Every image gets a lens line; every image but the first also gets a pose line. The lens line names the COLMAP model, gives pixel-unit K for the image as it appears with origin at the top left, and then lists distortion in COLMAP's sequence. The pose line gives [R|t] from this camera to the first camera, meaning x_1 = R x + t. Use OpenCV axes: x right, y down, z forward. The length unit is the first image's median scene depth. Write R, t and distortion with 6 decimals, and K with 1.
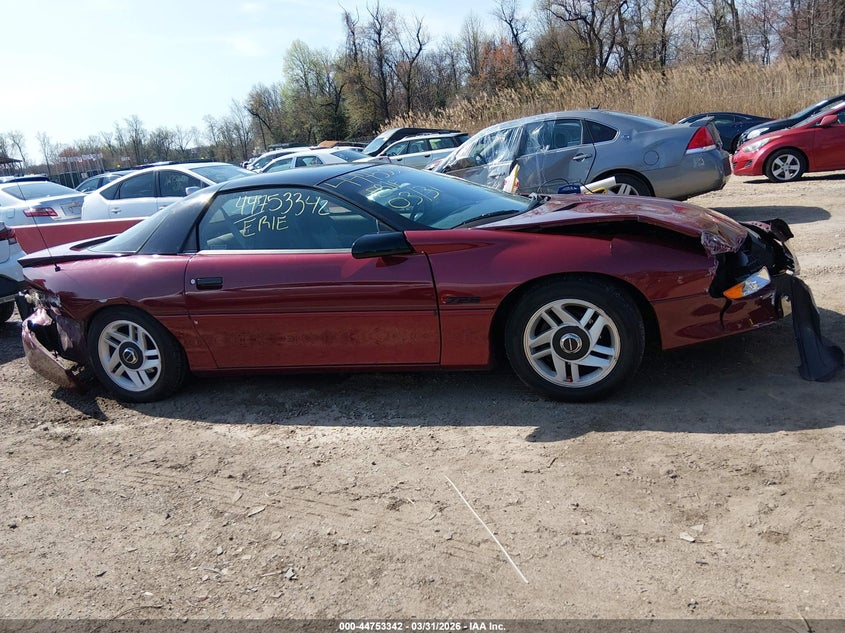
lens RADIAL K [[639.0, 0, 423.1], [0, 639.0, 304.2], [0, 0, 1]] dist [0.097679, -0.172172]
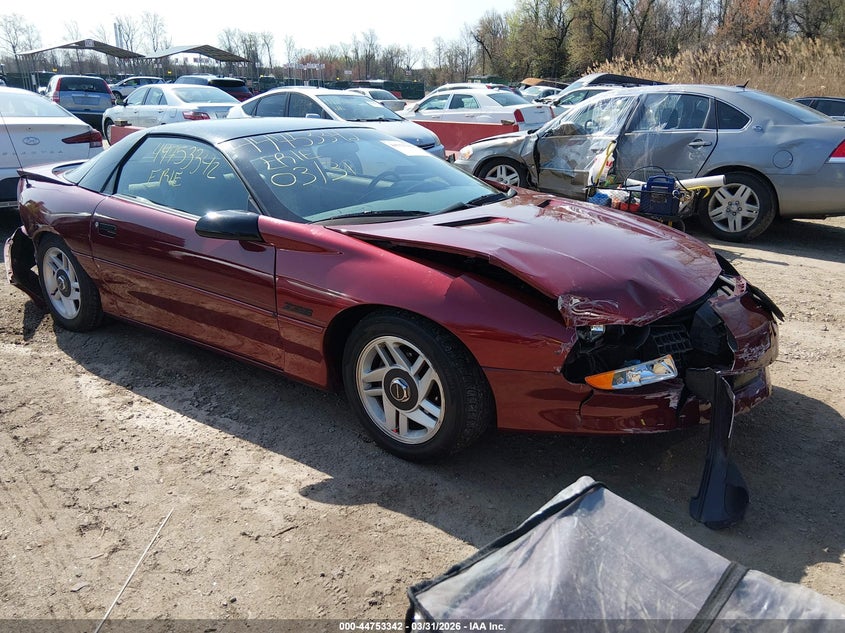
lens RADIAL K [[639.0, 0, 423.1], [0, 639.0, 304.2], [0, 0, 1]] dist [0.097679, -0.172172]
pose [[0.940063, 0.216636, -0.263343, 0.354205], [-0.191429, 0.974363, 0.118201, -0.116626], [0.282198, -0.060705, 0.957434, 0.182041]]
